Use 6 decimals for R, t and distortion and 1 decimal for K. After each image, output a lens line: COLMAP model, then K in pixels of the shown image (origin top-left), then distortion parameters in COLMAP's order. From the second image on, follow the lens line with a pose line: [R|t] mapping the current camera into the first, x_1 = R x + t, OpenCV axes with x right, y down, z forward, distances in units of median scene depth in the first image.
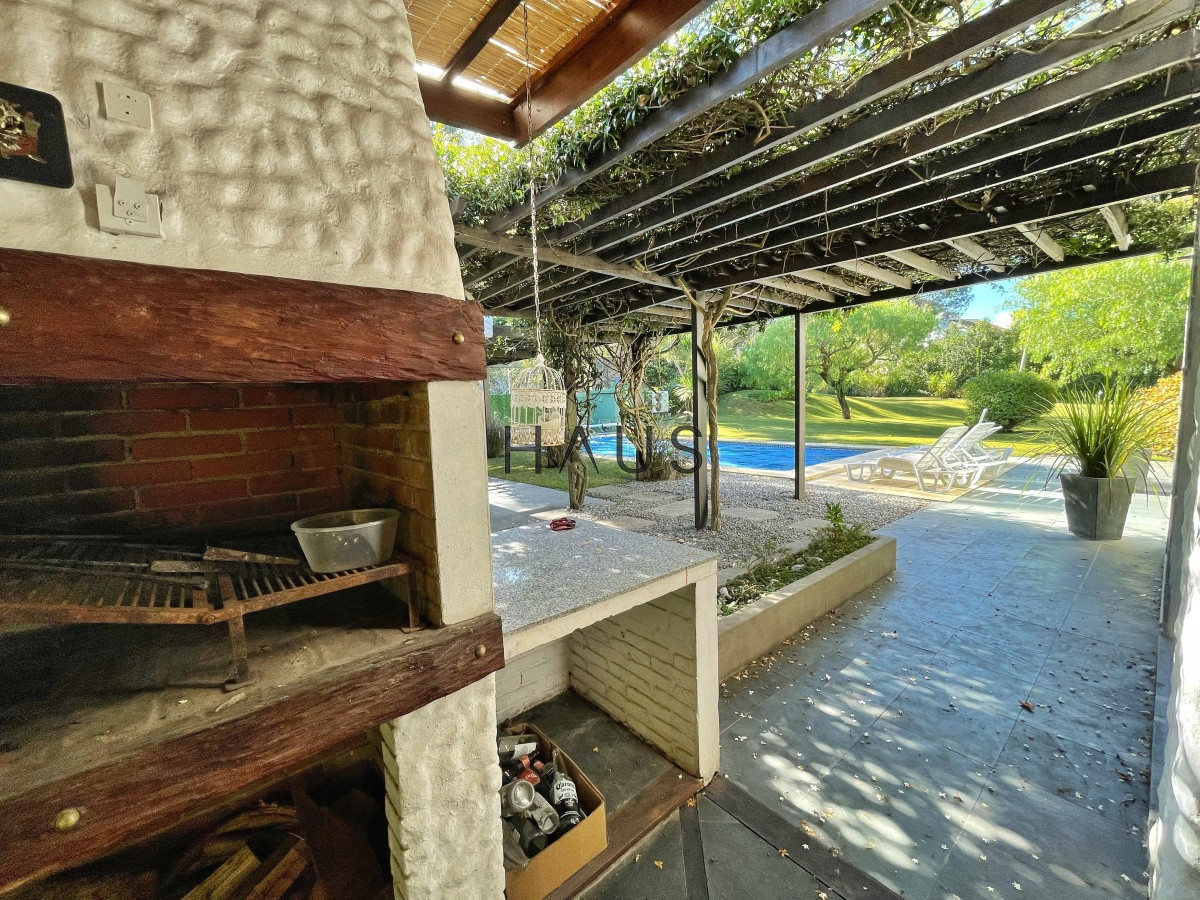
lens RADIAL K [[484.8, 0, 601.2], [0, 484.8, 452.4], [0, 0, 1]] dist [-0.005731, 0.000591]
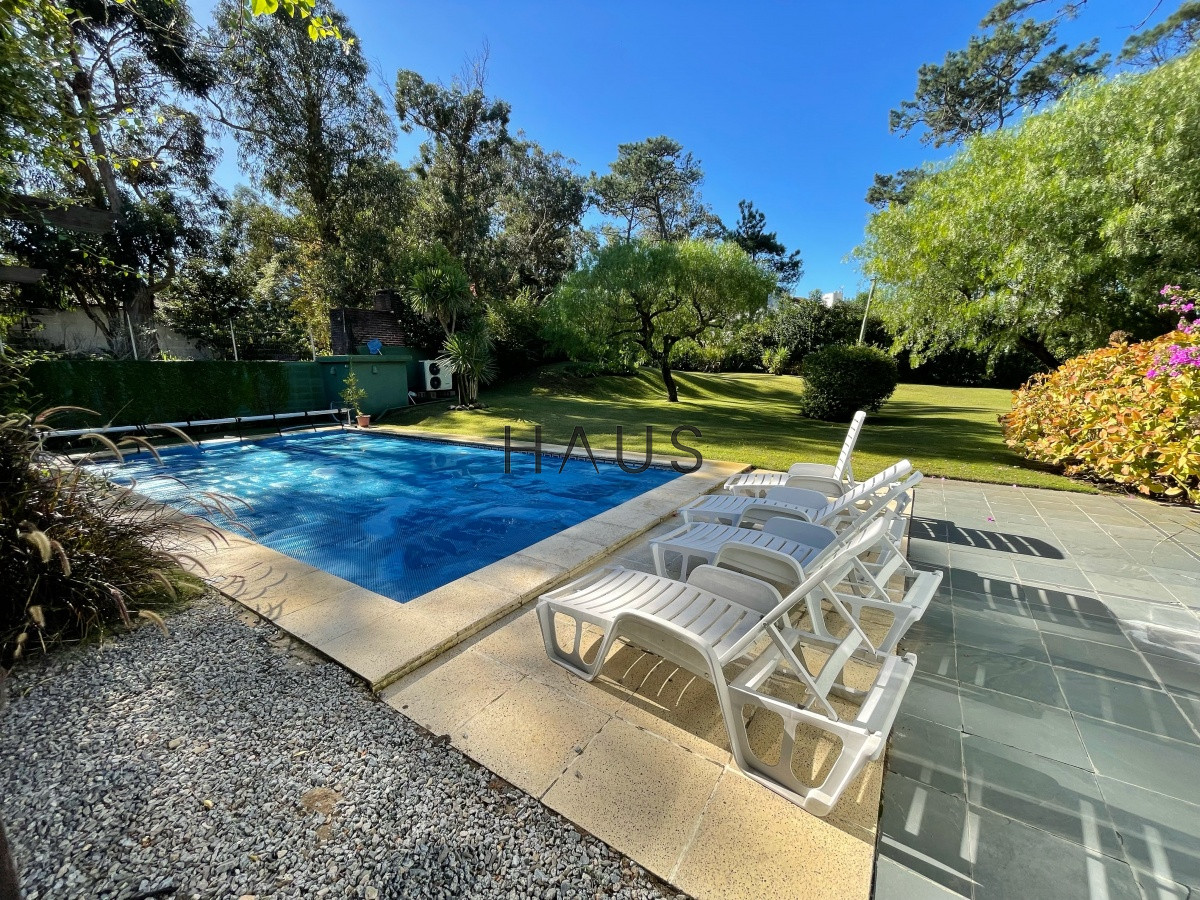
lens RADIAL K [[484.8, 0, 598.2], [0, 484.8, 451.5], [0, 0, 1]] dist [-0.005731, 0.000591]
pose [[0.964177, -0.026685, 0.263916, 0.158917], [0.010109, 0.997901, 0.063967, -0.035027], [-0.265069, -0.059008, 0.962422, 0.234944]]
